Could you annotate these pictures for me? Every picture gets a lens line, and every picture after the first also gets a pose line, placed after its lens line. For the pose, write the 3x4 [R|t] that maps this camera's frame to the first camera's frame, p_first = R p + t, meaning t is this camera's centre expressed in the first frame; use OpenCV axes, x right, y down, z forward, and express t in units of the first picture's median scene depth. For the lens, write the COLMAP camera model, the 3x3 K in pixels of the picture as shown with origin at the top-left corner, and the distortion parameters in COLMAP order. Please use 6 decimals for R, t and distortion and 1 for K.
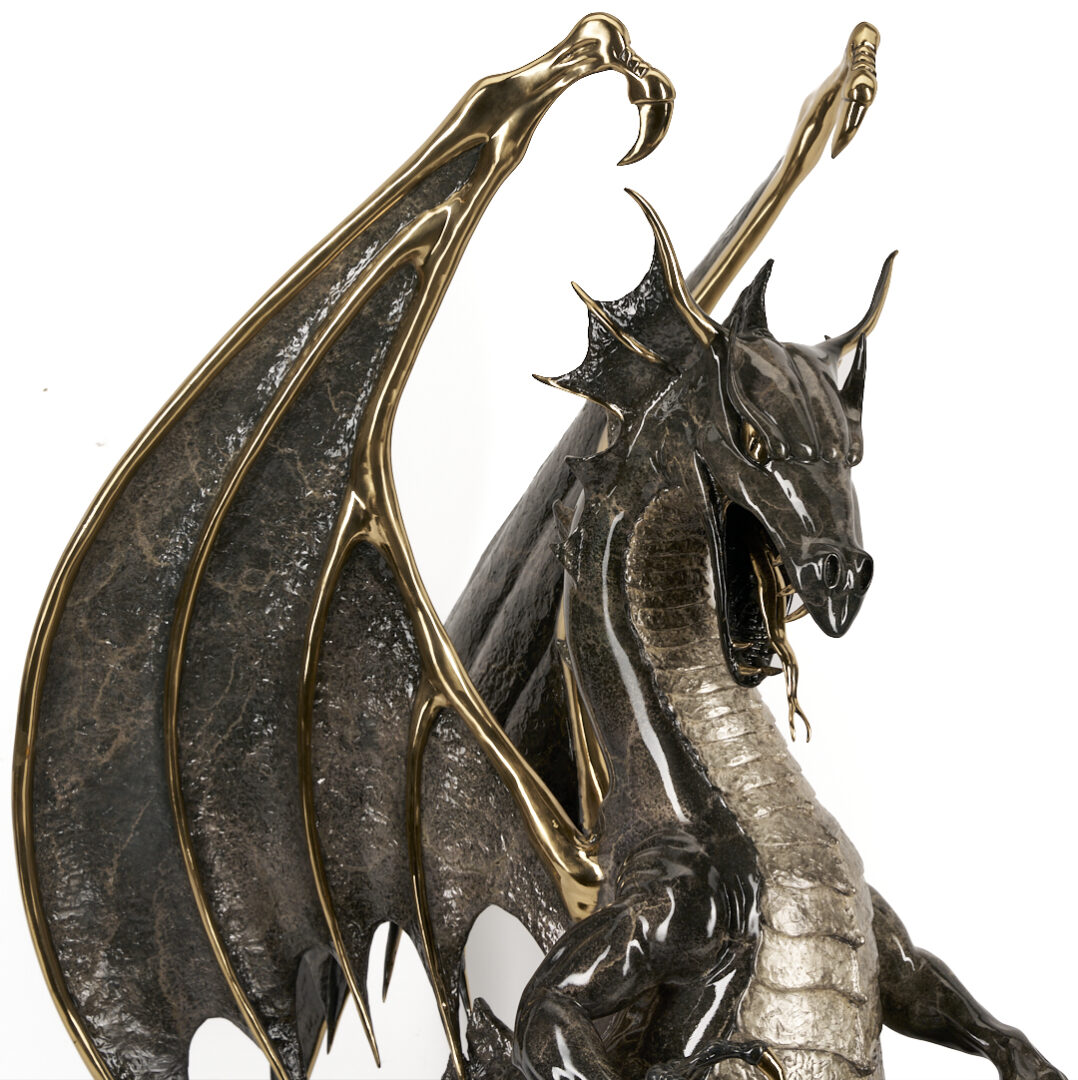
lens RADIAL K [[4967.8, 0, 539.0], [0, 4967.8, 540.0], [0, 0, 1]] dist [-0.162800, -0.446538]
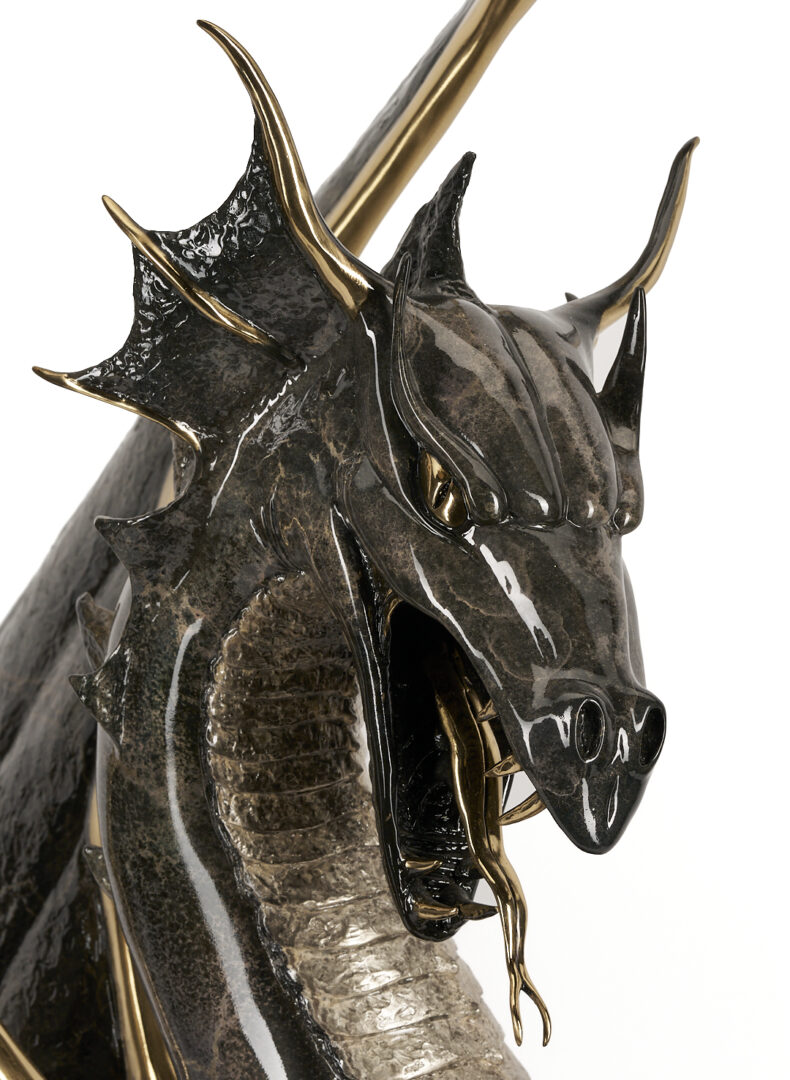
lens RADIAL K [[6513.7, 0, 395.0], [0, 6513.7, 540.0], [0, 0, 1]] dist [-0.173152, -4.914447]
pose [[0.999179, -0.006845, 0.039925, 0.009589], [0.007088, 0.999957, -0.005940, -0.009798], [-0.039883, 0.006219, 0.999185, 0.282755]]
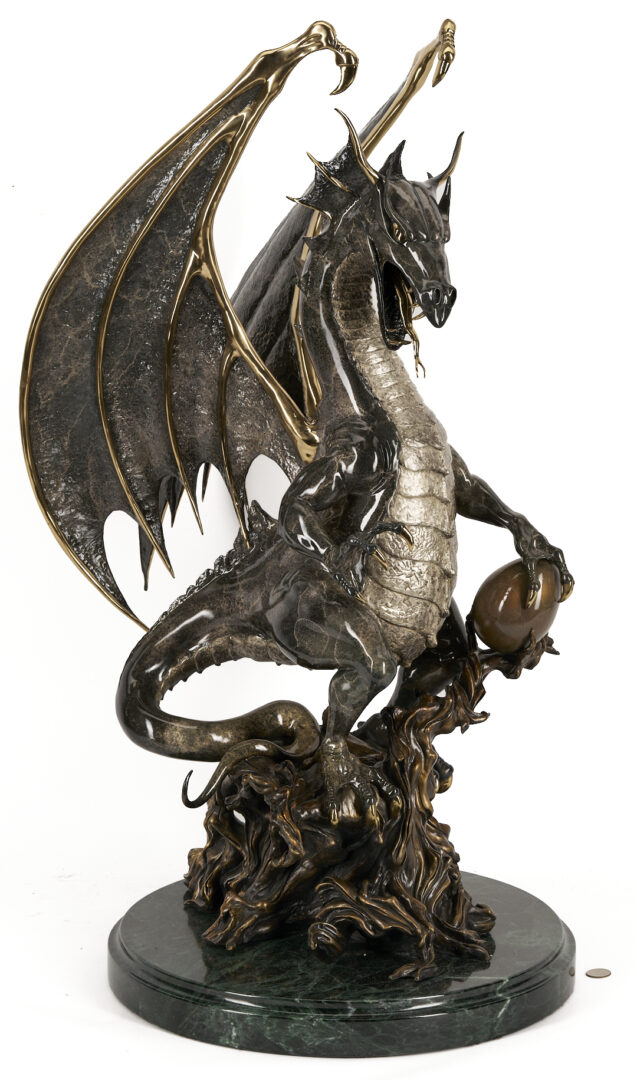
lens RADIAL K [[3224.9, 0, 318.5], [0, 3224.9, 540.0], [0, 0, 1]] dist [-0.162340, -0.390985]
pose [[0.998452, -0.011148, 0.054483, -0.060964], [0.004655, 0.993016, 0.117886, -0.048544], [-0.055417, -0.117450, 0.991531, -0.318898]]
